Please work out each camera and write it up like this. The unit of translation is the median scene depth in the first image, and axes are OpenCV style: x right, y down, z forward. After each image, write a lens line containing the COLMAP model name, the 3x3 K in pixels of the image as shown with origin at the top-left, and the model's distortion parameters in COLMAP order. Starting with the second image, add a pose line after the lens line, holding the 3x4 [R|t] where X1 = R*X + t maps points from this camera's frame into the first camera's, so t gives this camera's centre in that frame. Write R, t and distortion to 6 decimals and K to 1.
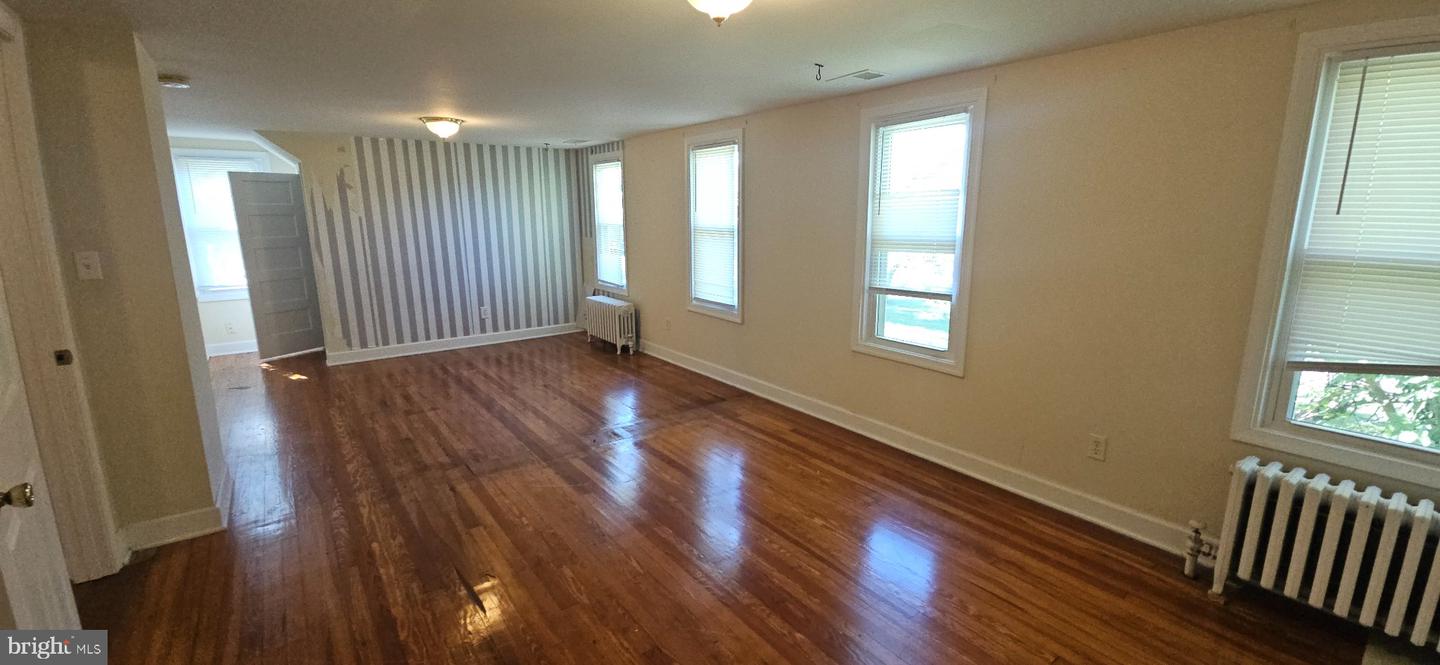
lens RADIAL K [[583.9, 0, 730.5], [0, 583.9, 334.3], [0, 0, 1]] dist [0.001286, -0.000241]
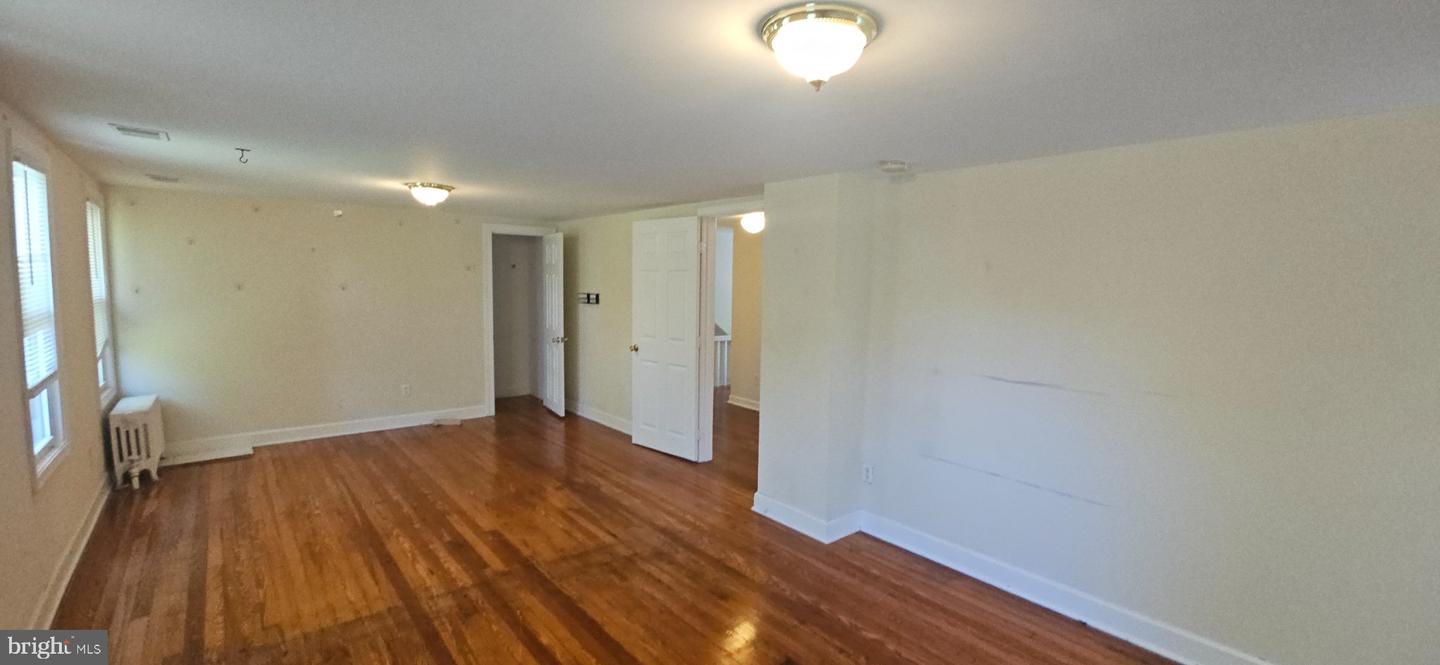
lens RADIAL K [[581.7, 0, 719.3], [0, 581.7, 338.0], [0, 0, 1]] dist [0.000468, -0.000117]
pose [[-0.998921, -0.020336, -0.041762, -0.417347], [-0.031784, 0.954887, 0.295263, -0.284284], [0.033874, 0.296272, -0.954503, 1.307635]]
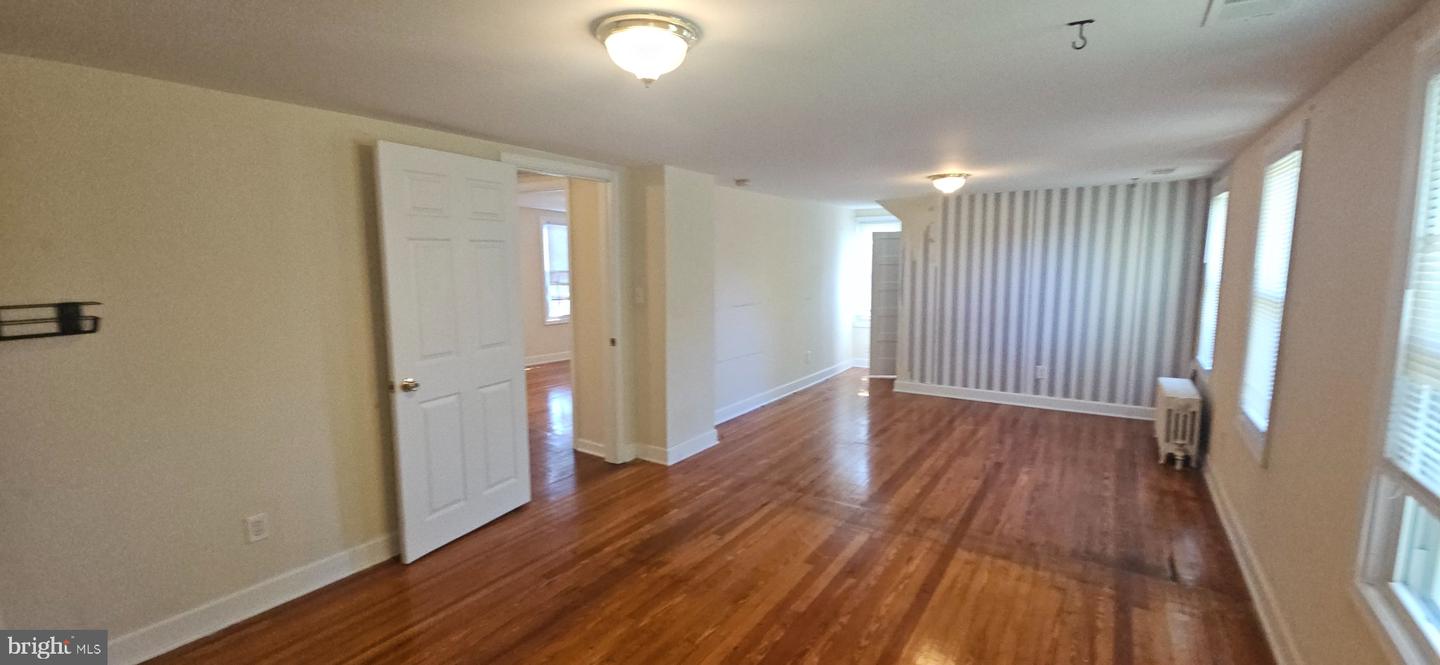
lens RADIAL K [[583.9, 0, 730.5], [0, 583.9, 334.3], [0, 0, 1]] dist [0.001286, -0.000241]
pose [[0.319833, 0.121529, -0.939647, 0.370151], [-0.188126, 0.980139, 0.062732, -0.085025], [0.928609, 0.156709, 0.336344, 0.332805]]
